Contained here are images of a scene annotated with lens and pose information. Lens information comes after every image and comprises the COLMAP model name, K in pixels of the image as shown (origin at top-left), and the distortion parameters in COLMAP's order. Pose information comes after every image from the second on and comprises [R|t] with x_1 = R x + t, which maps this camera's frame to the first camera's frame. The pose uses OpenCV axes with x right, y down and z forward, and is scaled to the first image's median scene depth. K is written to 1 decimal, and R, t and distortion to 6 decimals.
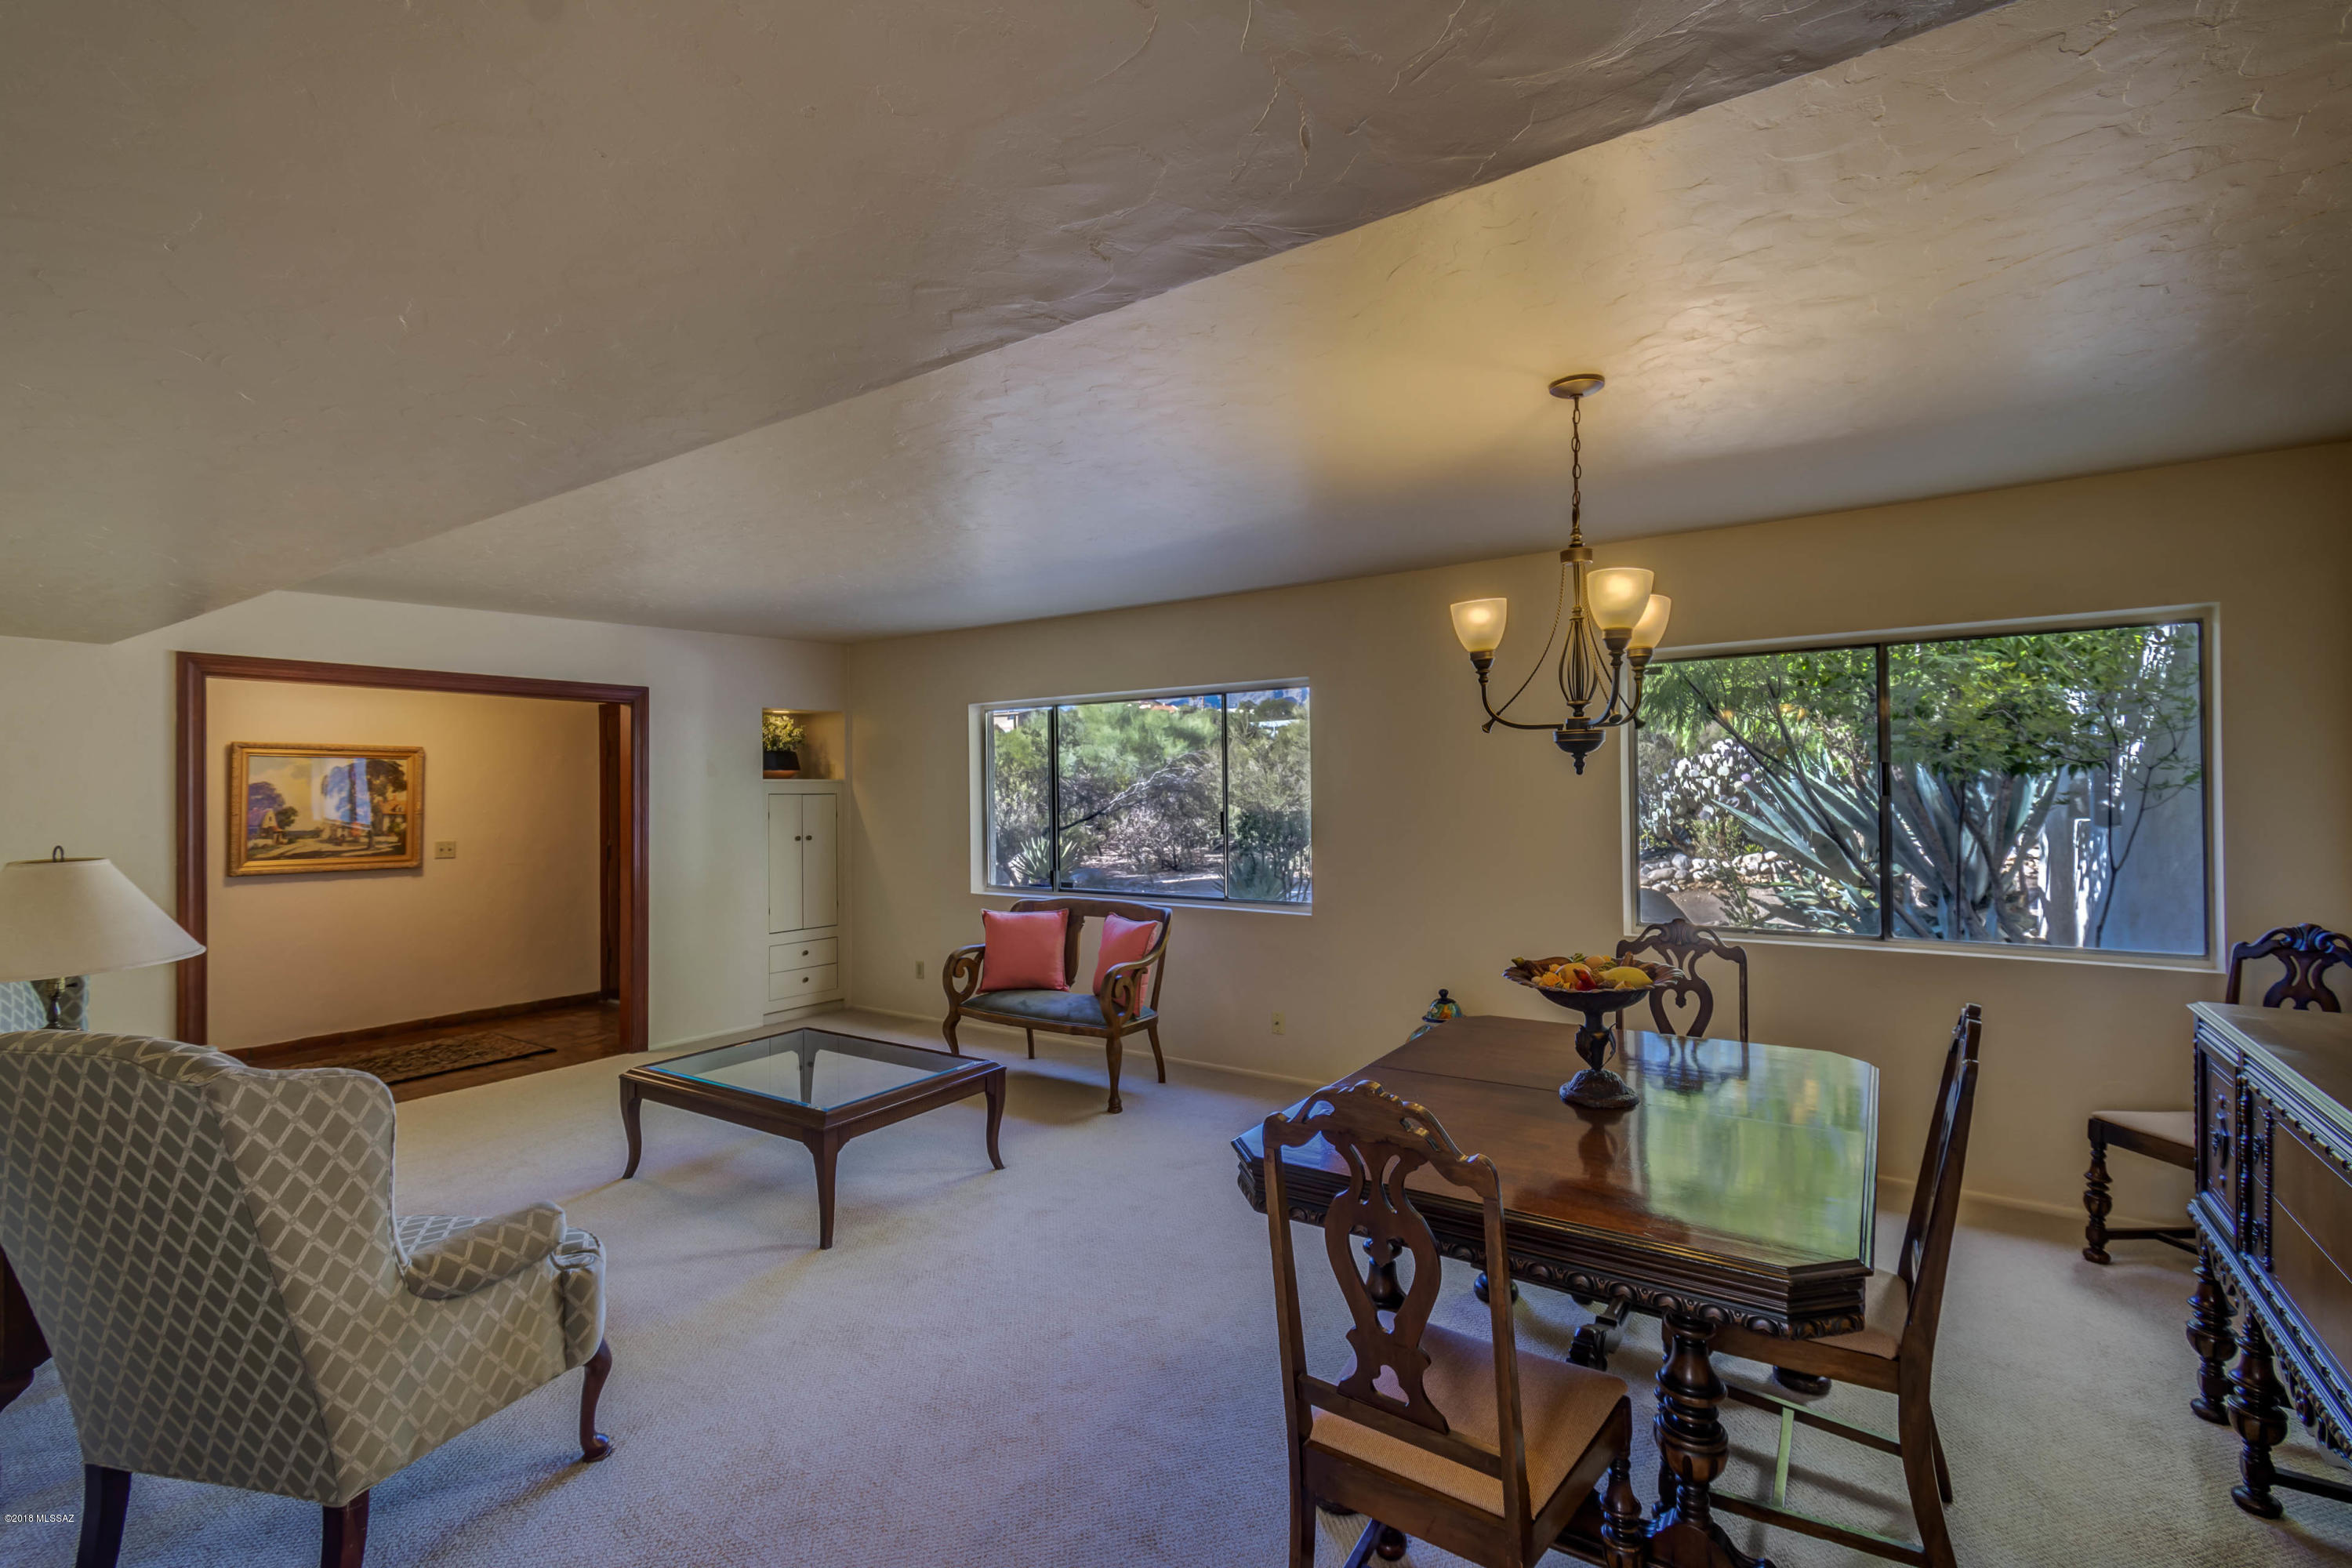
lens RADIAL K [[1044.1, 0, 1181.7], [0, 1044.1, 786.3], [0, 0, 1]] dist [0.025650, -0.010501]
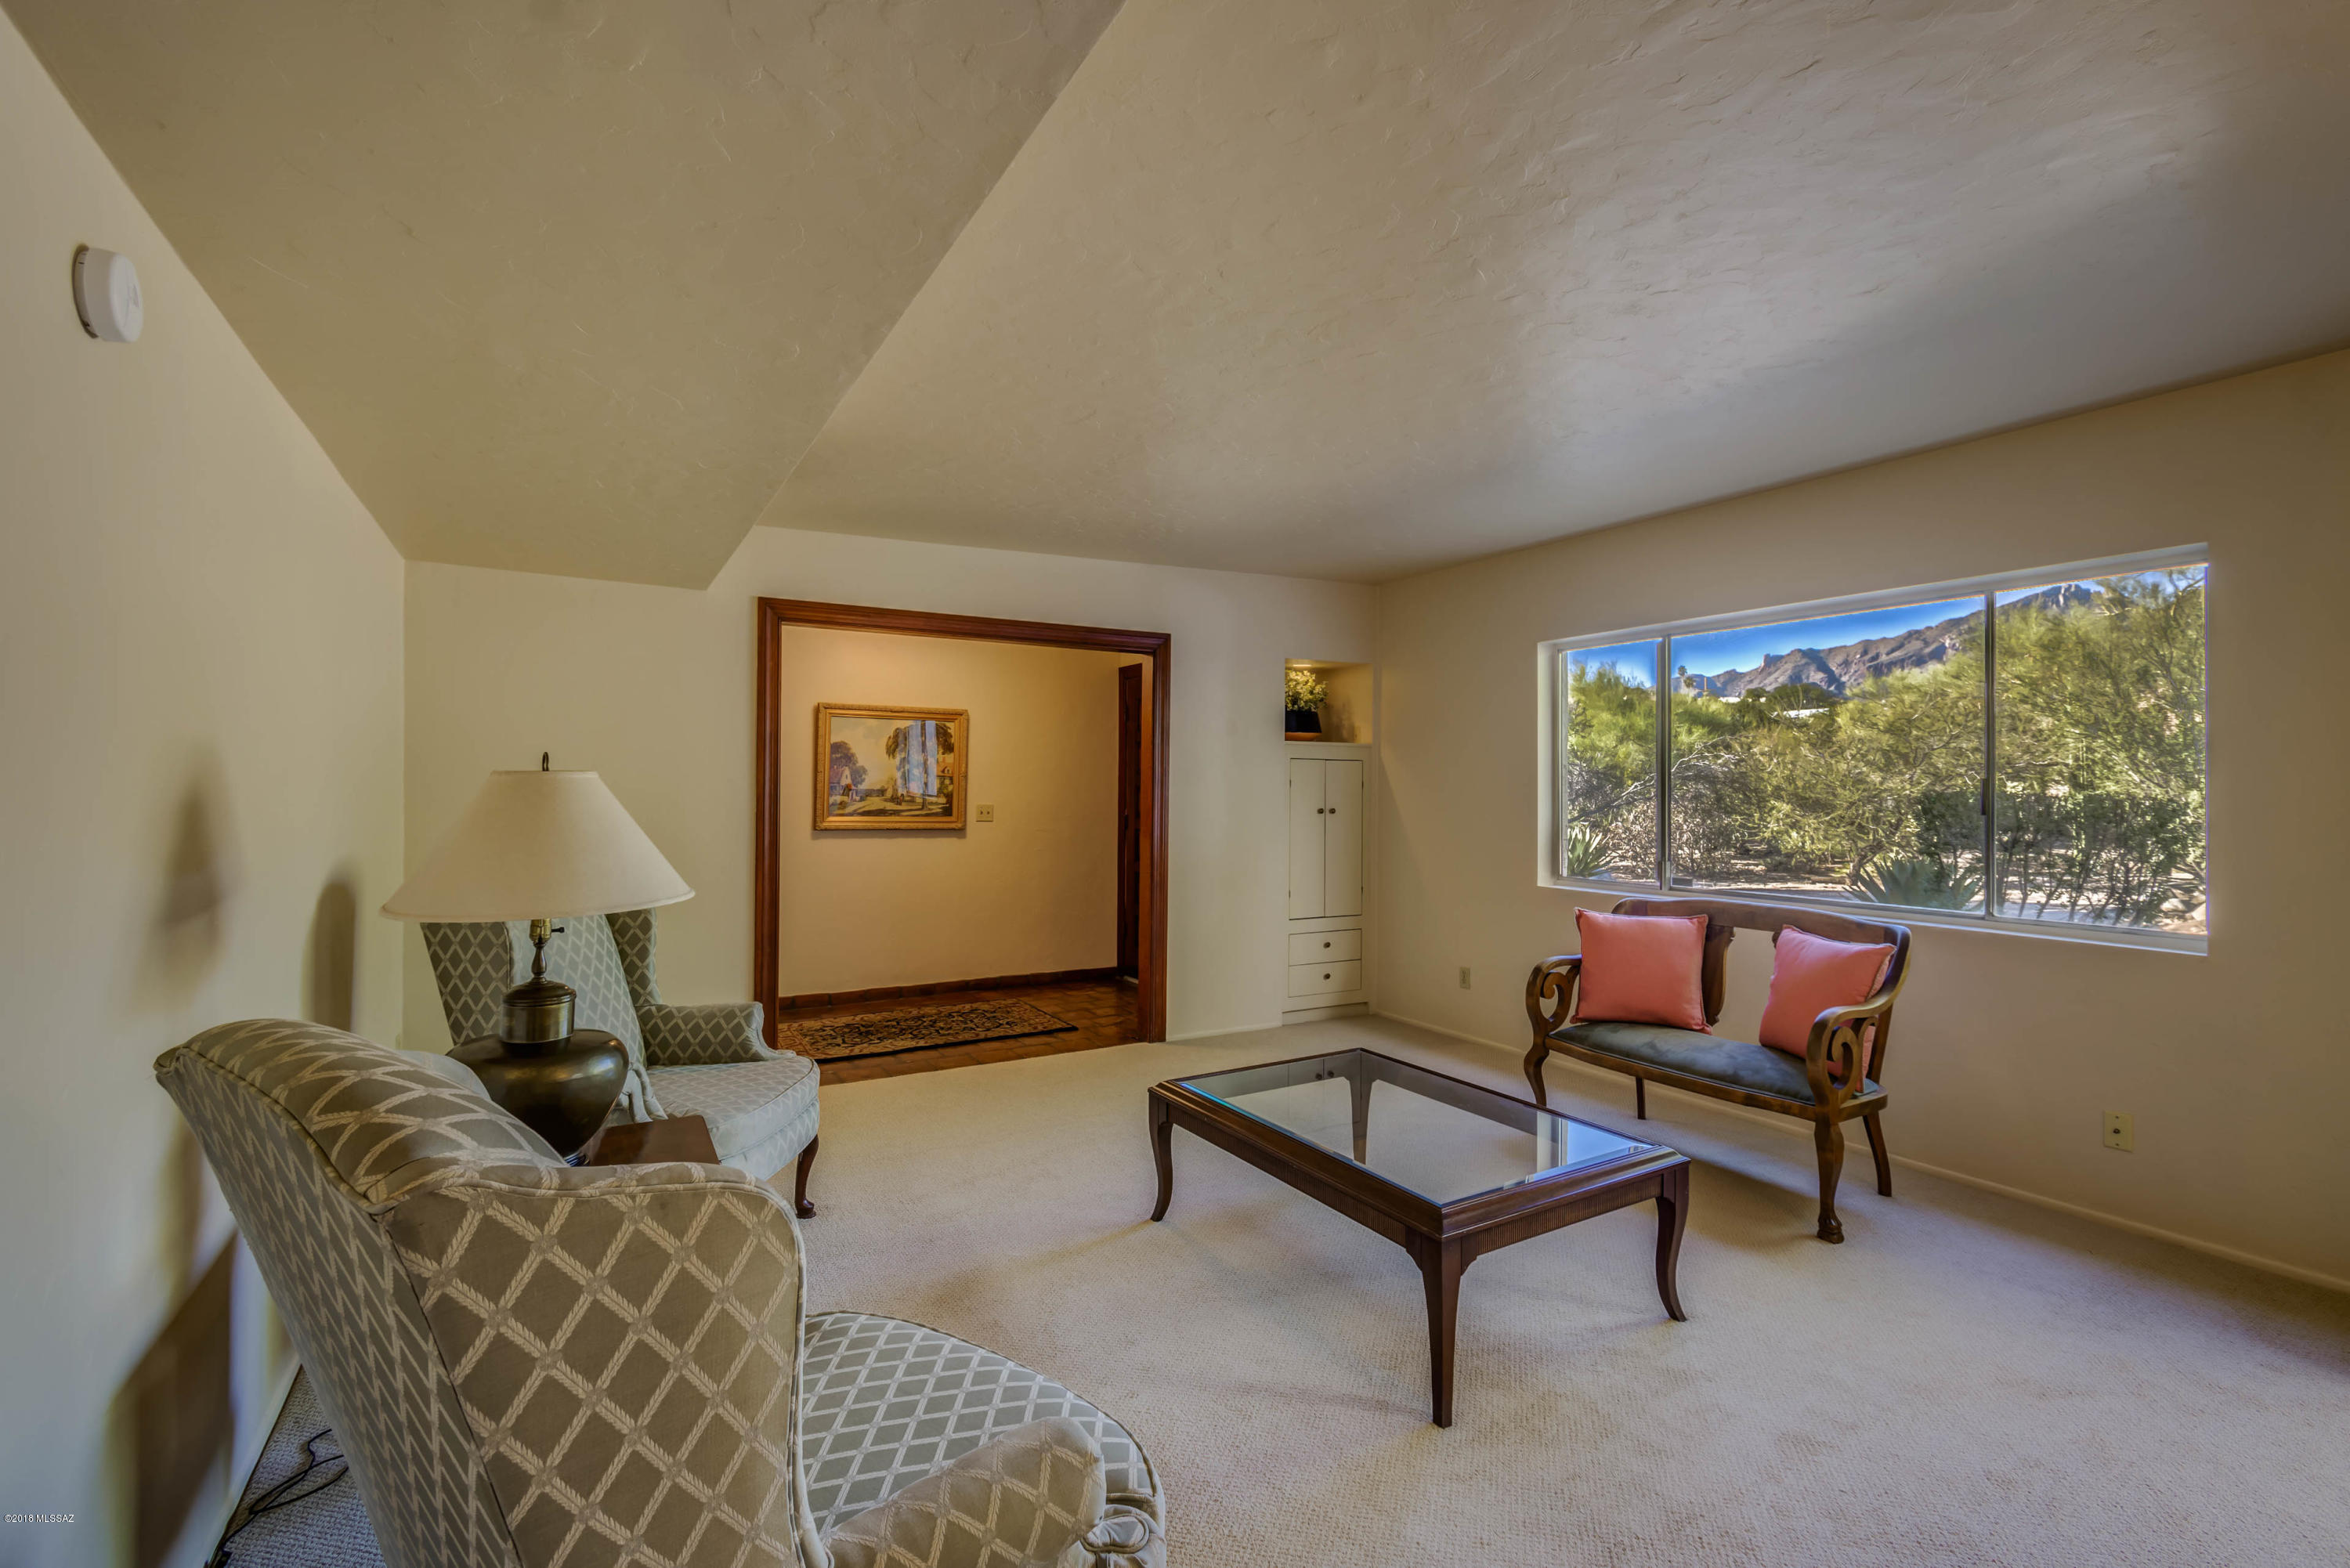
lens RADIAL K [[1043.1, 0, 1180.7], [0, 1043.1, 786.3], [0, 0, 1]] dist [0.025650, -0.010501]
pose [[0.905955, 0.014301, -0.423132, -0.136754], [-0.012588, 0.999897, 0.006843, 0.031711], [0.423186, -0.000873, 0.906042, 0.223146]]
